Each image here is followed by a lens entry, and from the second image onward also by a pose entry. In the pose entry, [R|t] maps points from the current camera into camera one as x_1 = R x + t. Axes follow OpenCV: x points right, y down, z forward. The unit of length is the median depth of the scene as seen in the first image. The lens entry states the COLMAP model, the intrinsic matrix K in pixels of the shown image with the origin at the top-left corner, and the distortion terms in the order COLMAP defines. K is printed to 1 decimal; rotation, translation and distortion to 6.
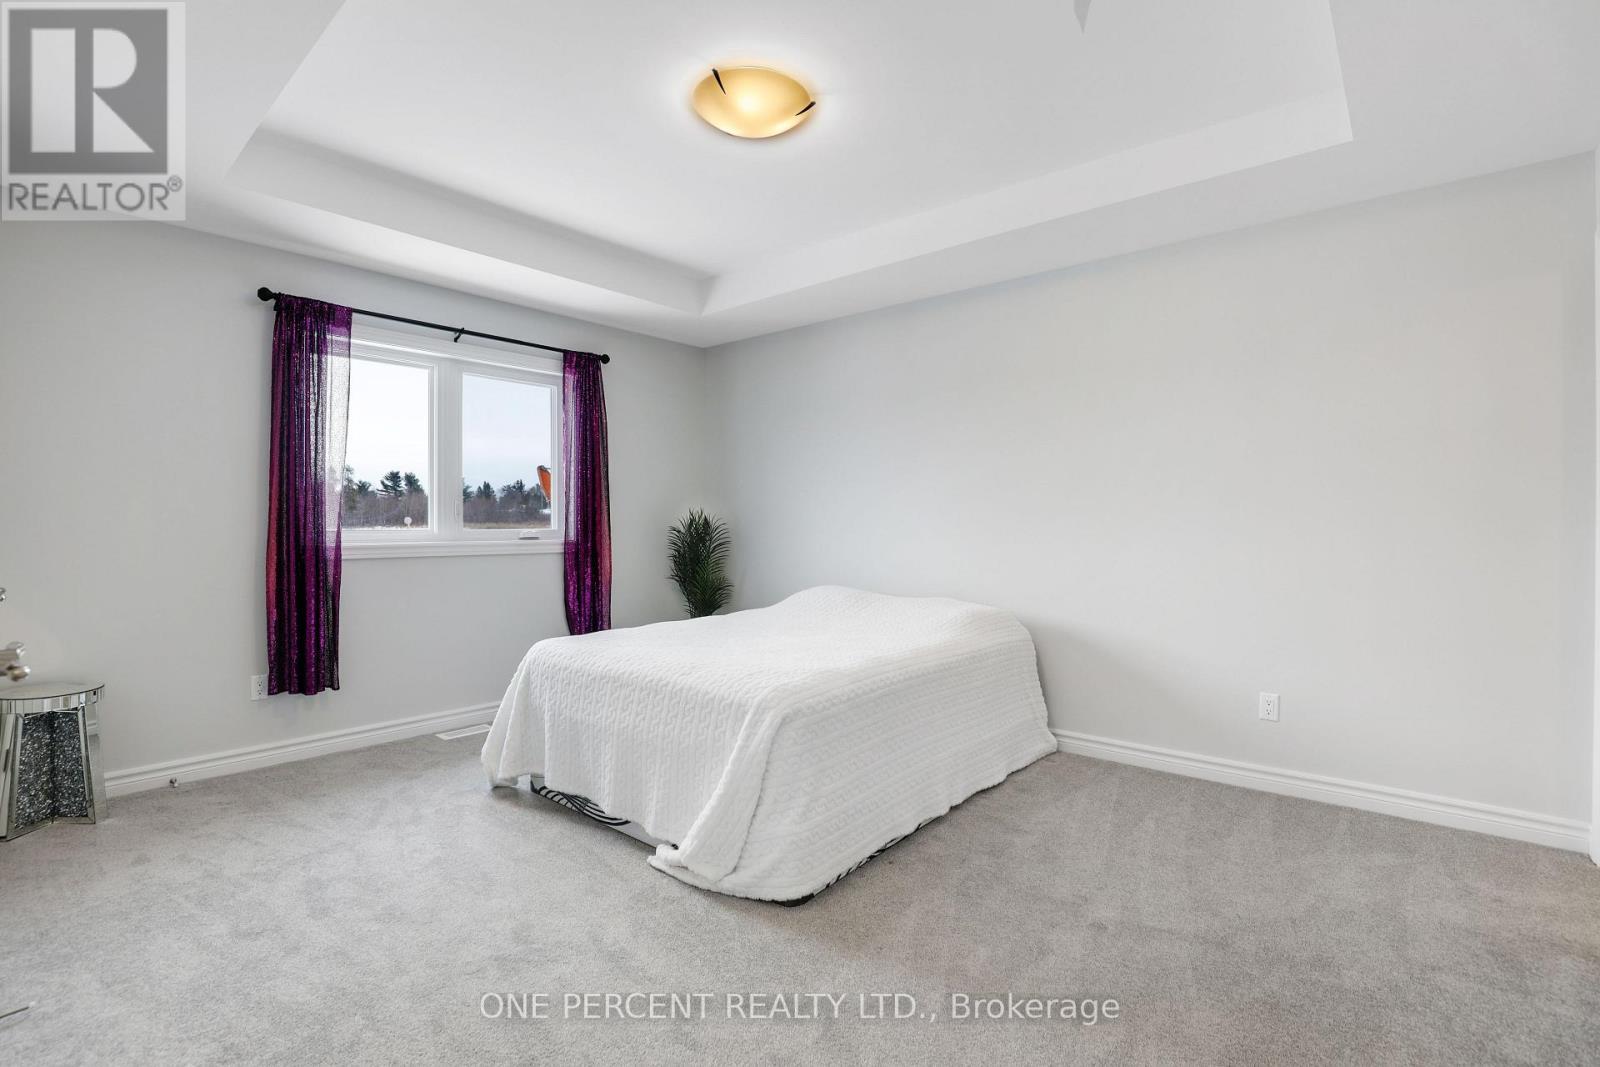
lens RADIAL K [[728.8, 0, 798.7], [0, 728.8, 529.6], [0, 0, 1]] dist [-0.024888, 0.000049]
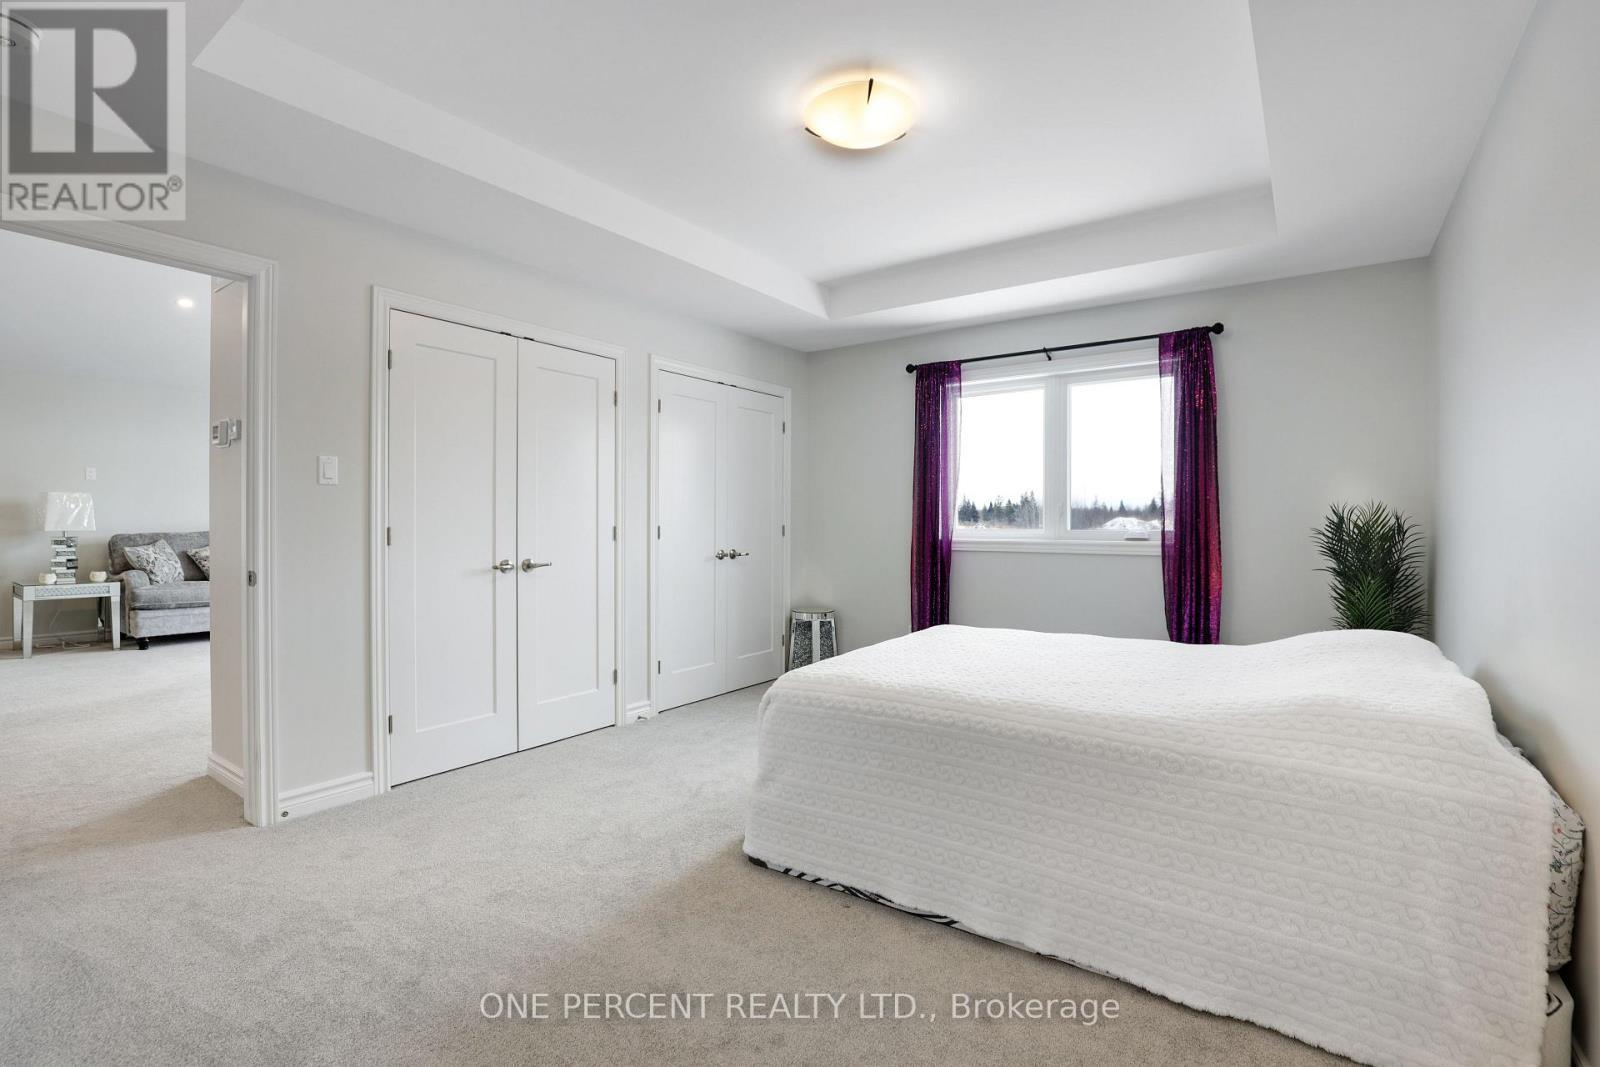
lens RADIAL K [[728.8, 0, 798.6], [0, 728.8, 529.3], [0, 0, 1]] dist [-0.024888, 0.000049]
pose [[0.104982, 0.010384, -0.994420, 0.615431], [-0.011166, 0.999895, 0.009263, -0.005953], [0.994411, 0.010131, 0.105087, 0.517912]]
